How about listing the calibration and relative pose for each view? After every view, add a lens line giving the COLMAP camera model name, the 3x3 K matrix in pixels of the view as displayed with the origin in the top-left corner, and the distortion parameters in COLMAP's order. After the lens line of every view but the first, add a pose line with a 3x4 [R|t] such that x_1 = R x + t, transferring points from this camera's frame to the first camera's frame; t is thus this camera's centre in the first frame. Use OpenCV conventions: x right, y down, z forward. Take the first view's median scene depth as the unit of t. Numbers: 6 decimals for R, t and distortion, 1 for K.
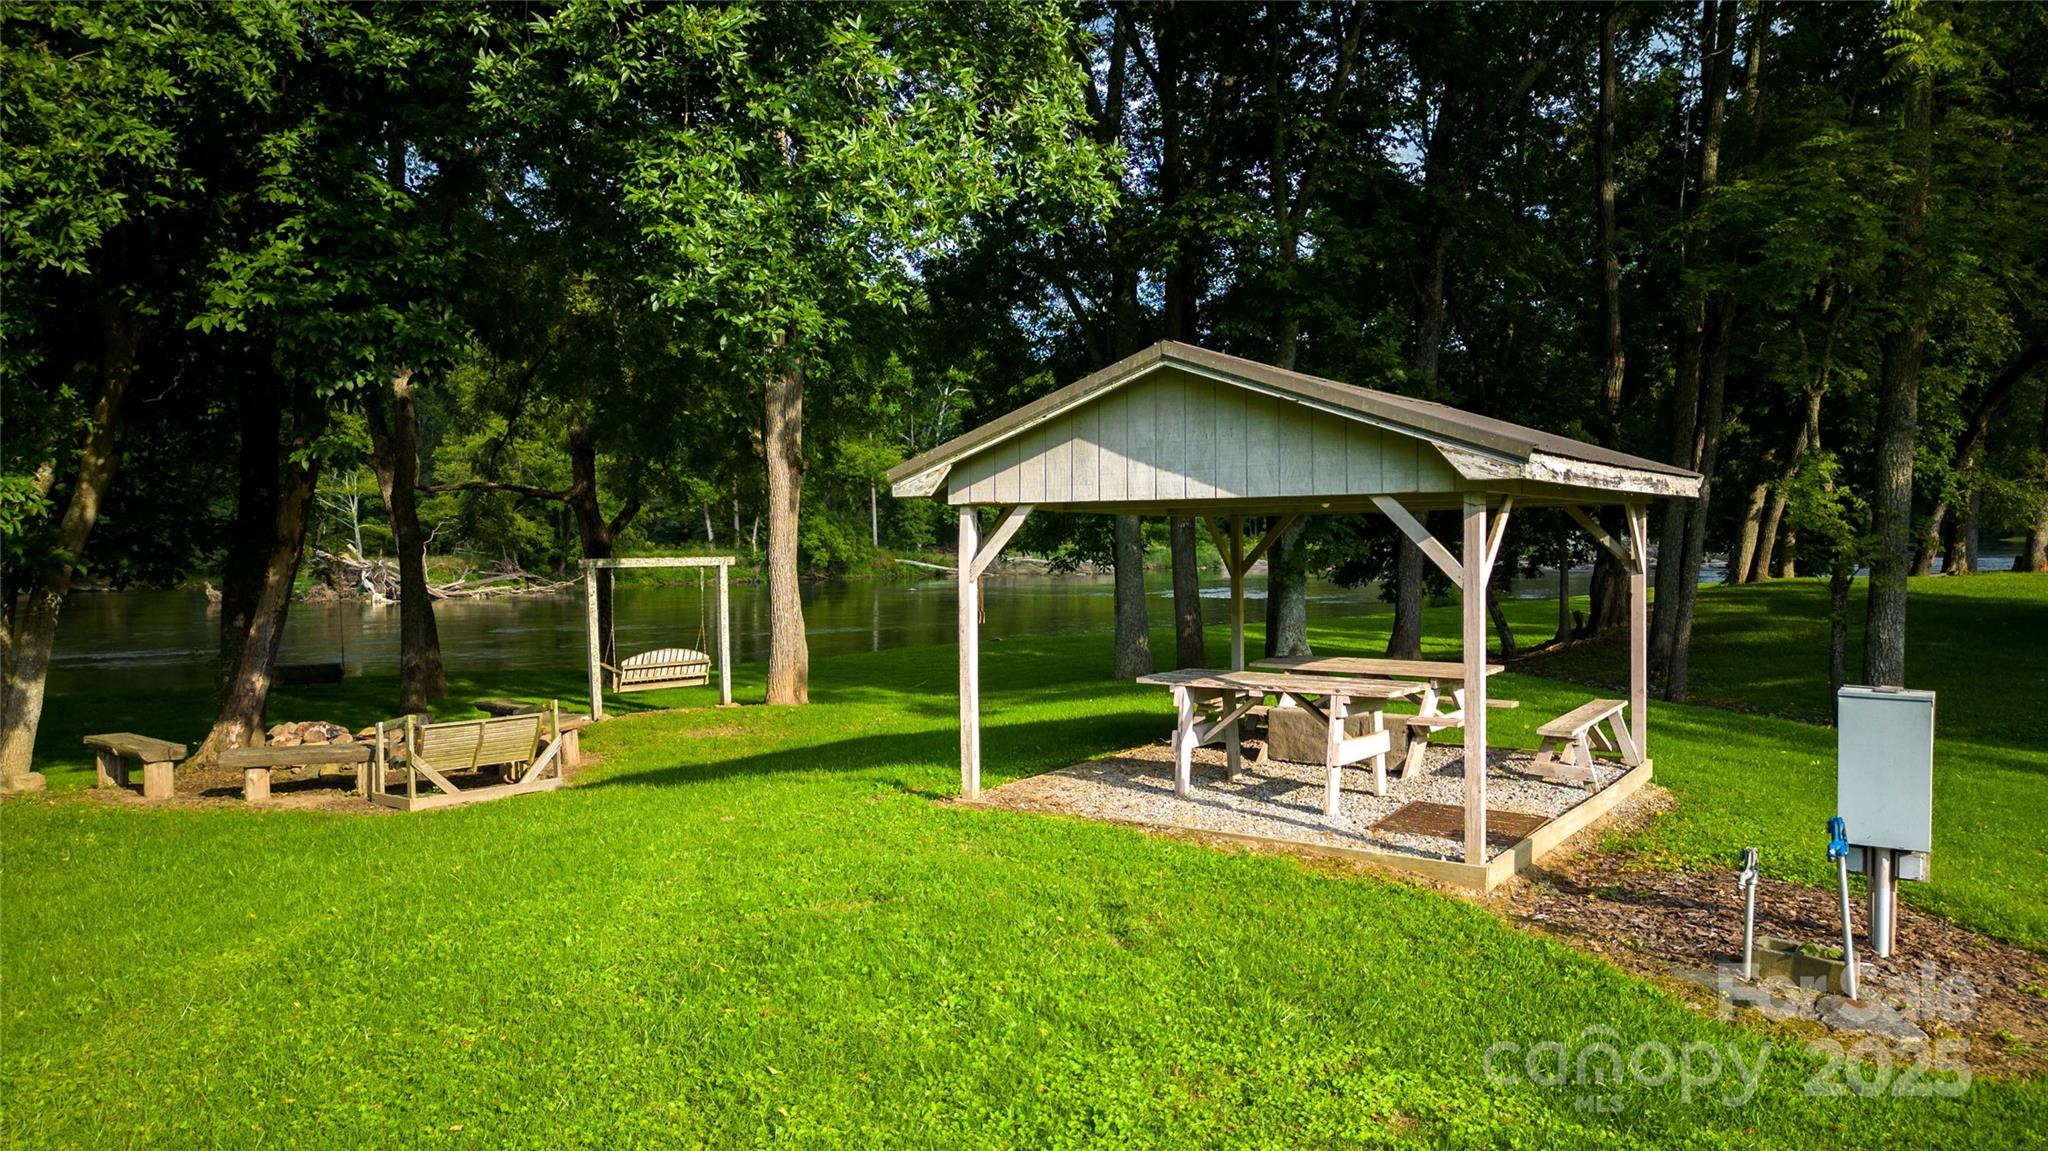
lens RADIAL K [[1408.5, 0, 1024.0], [0, 1408.5, 575.5], [0, 0, 1]] dist [0.091827, -0.108948]
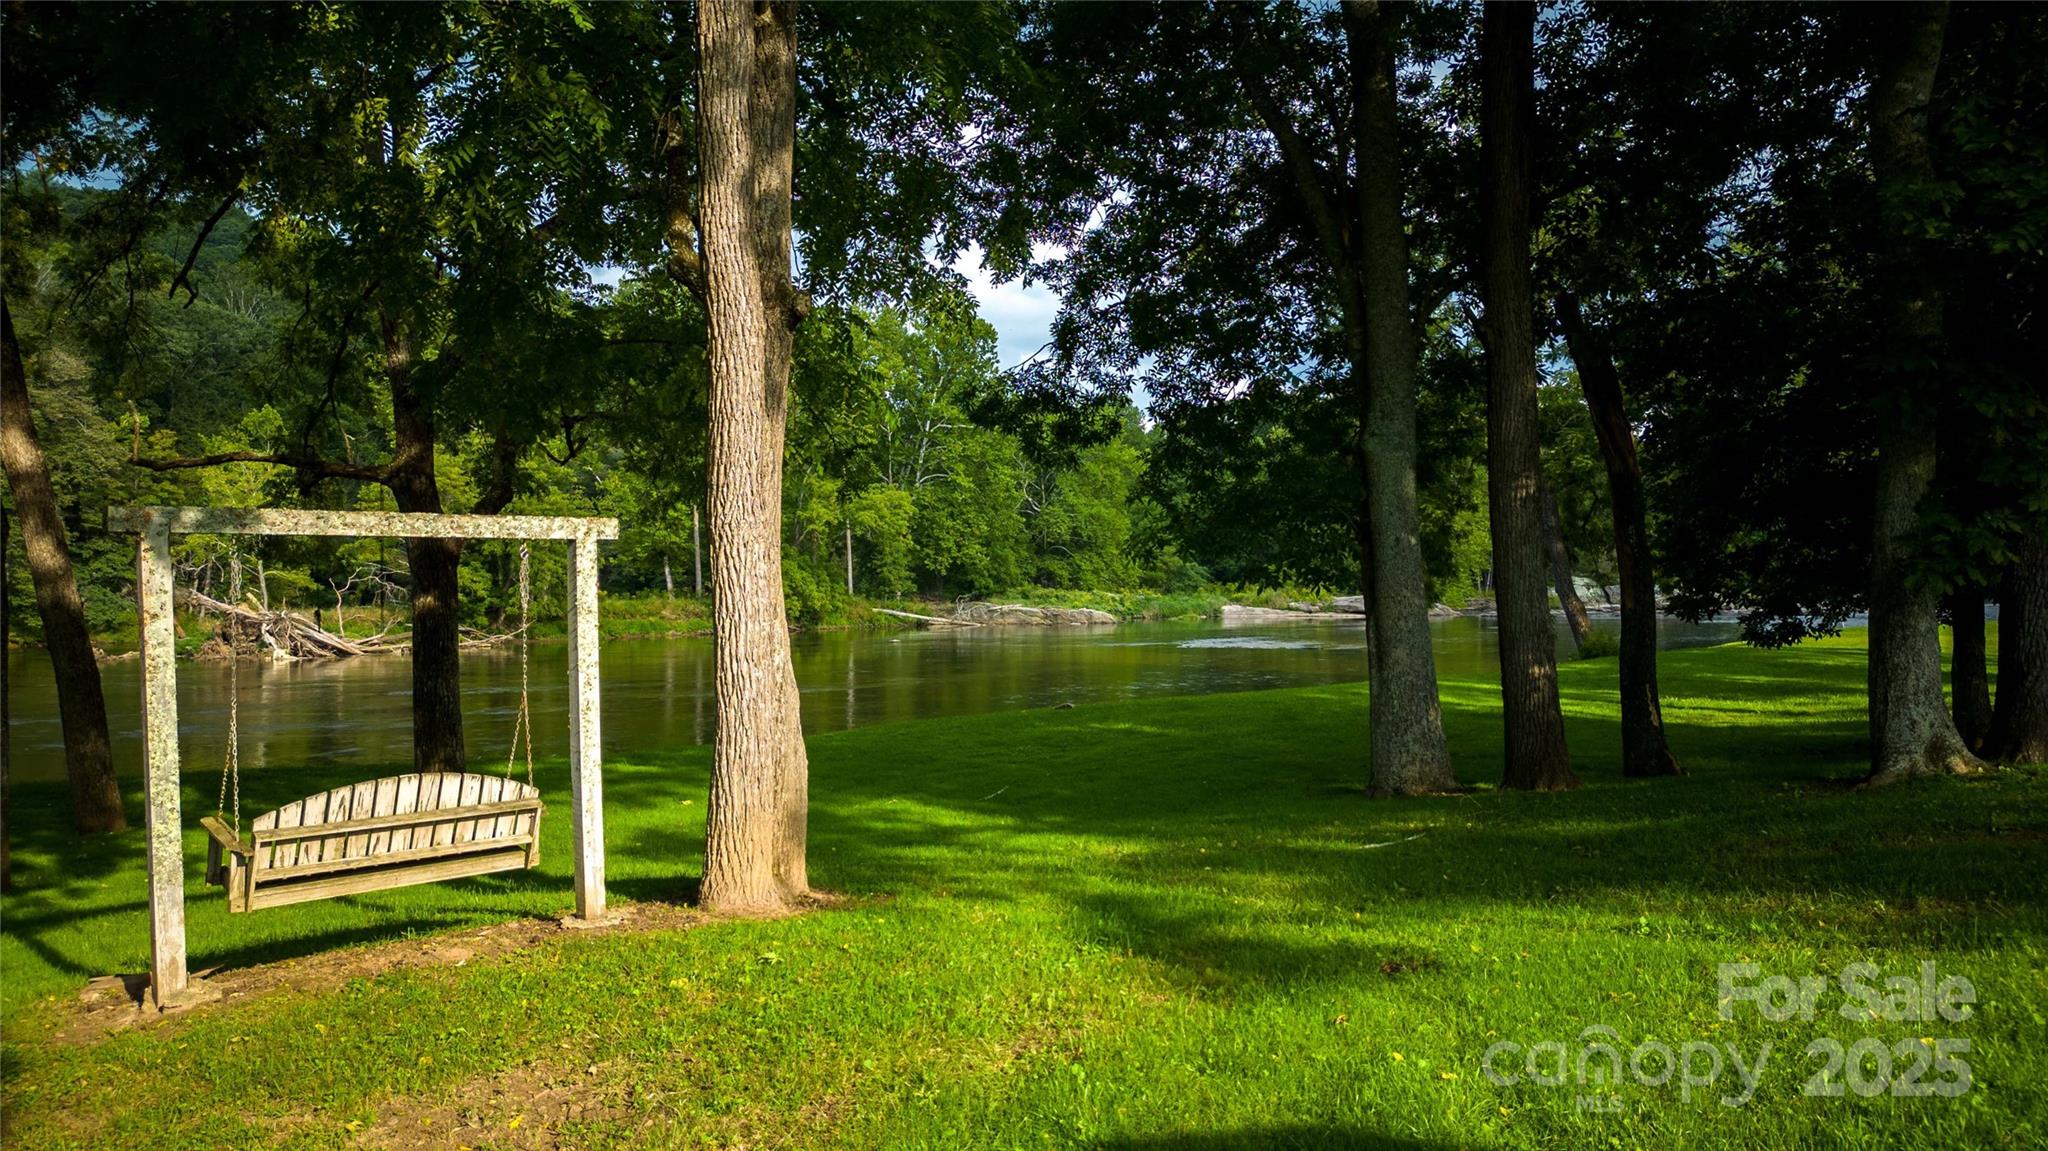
lens RADIAL K [[1408.5, 0, 1024.0], [0, 1408.5, 575.5], [0, 0, 1]] dist [0.091827, -0.108948]
pose [[0.999727, -0.005055, 0.022823, -0.103807], [0.005913, 0.999271, -0.037713, 0.016470], [-0.022616, 0.037838, 0.999028, 0.611475]]
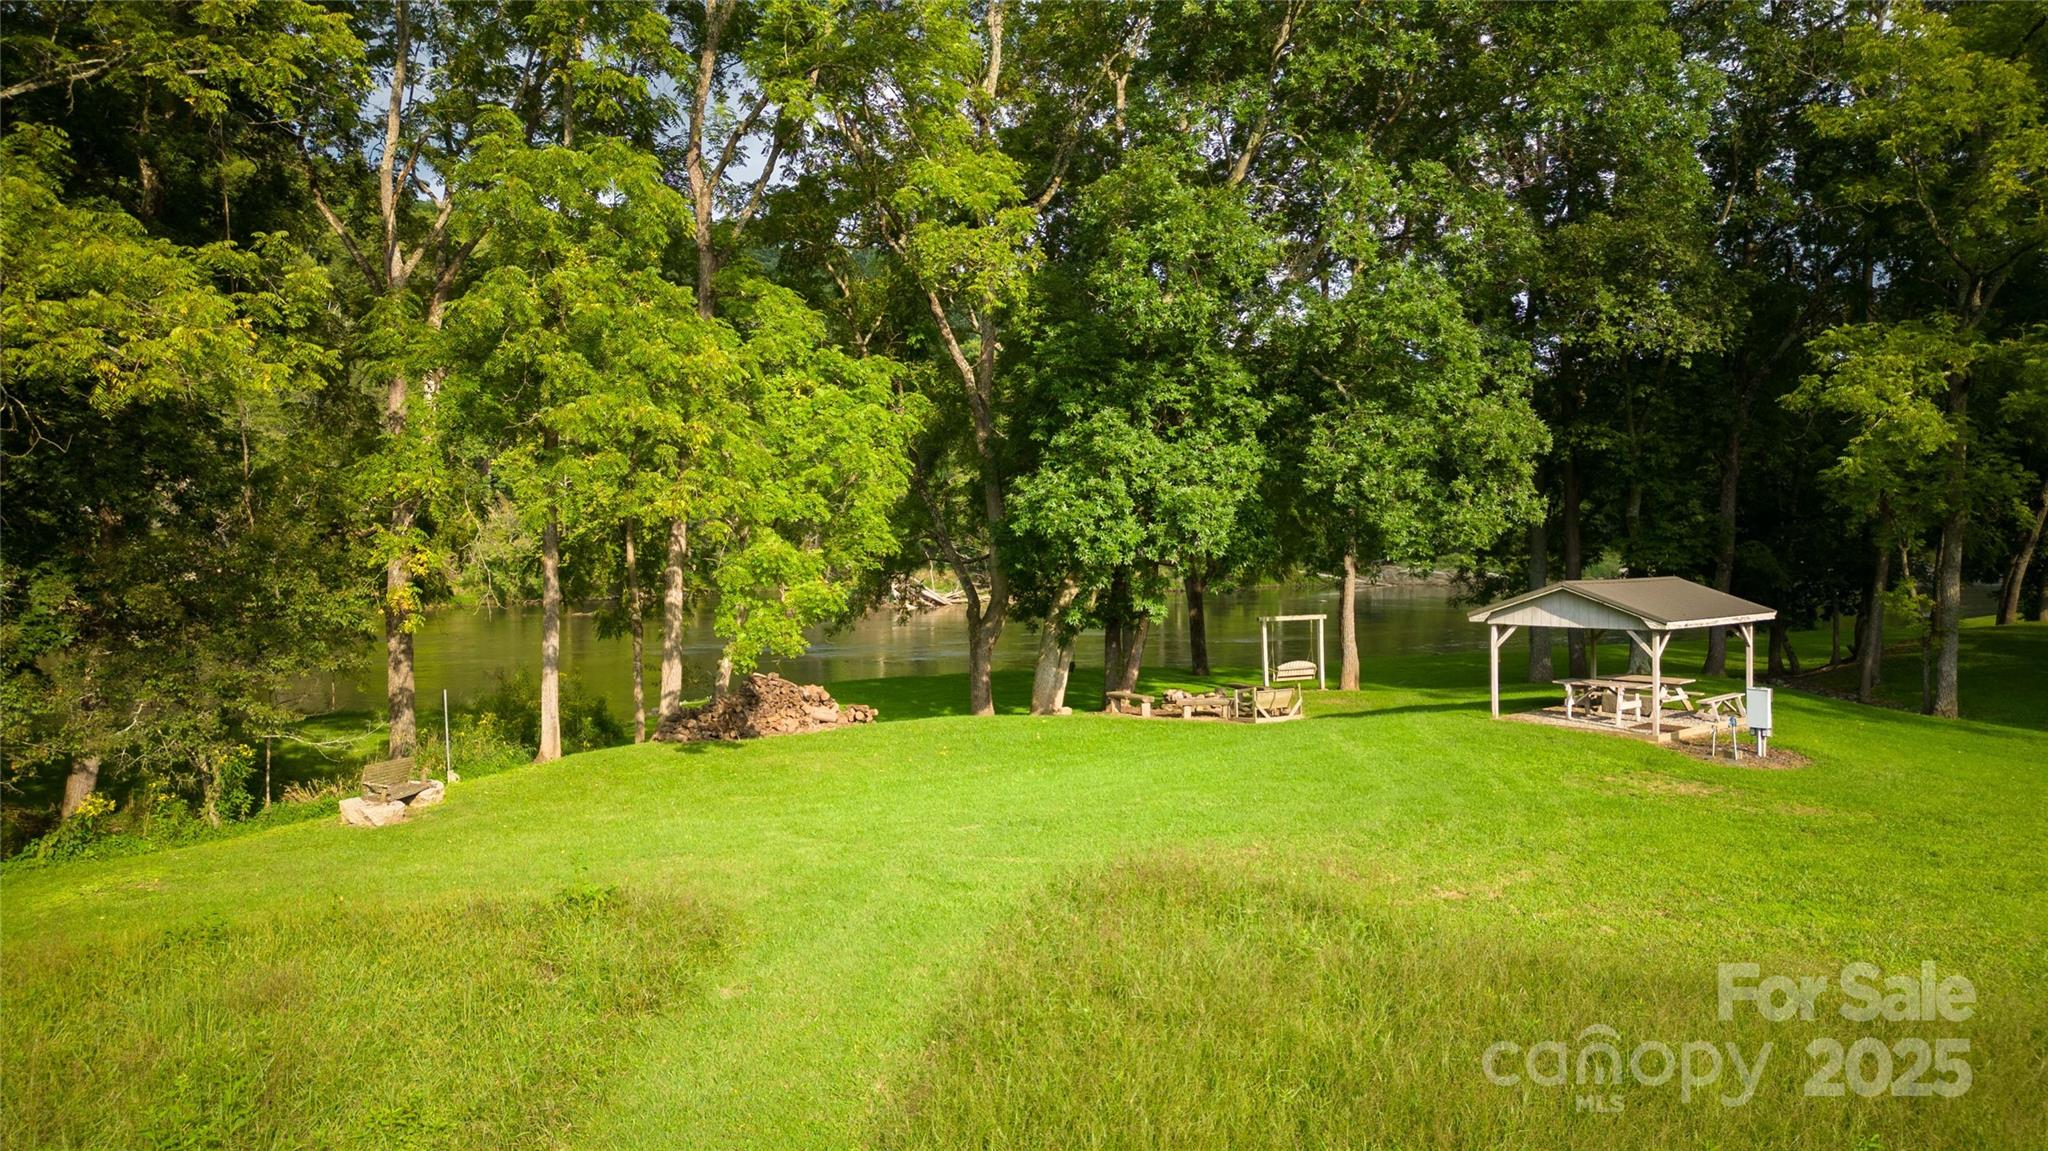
lens RADIAL K [[1408.5, 0, 1024.0], [0, 1408.5, 575.5], [0, 0, 1]] dist [0.091827, -0.108948]
pose [[0.966822, 0.004730, -0.255407, -0.107233], [-0.004127, 0.999987, 0.002898, -0.071519], [0.255417, -0.001747, 0.966829, -1.013710]]
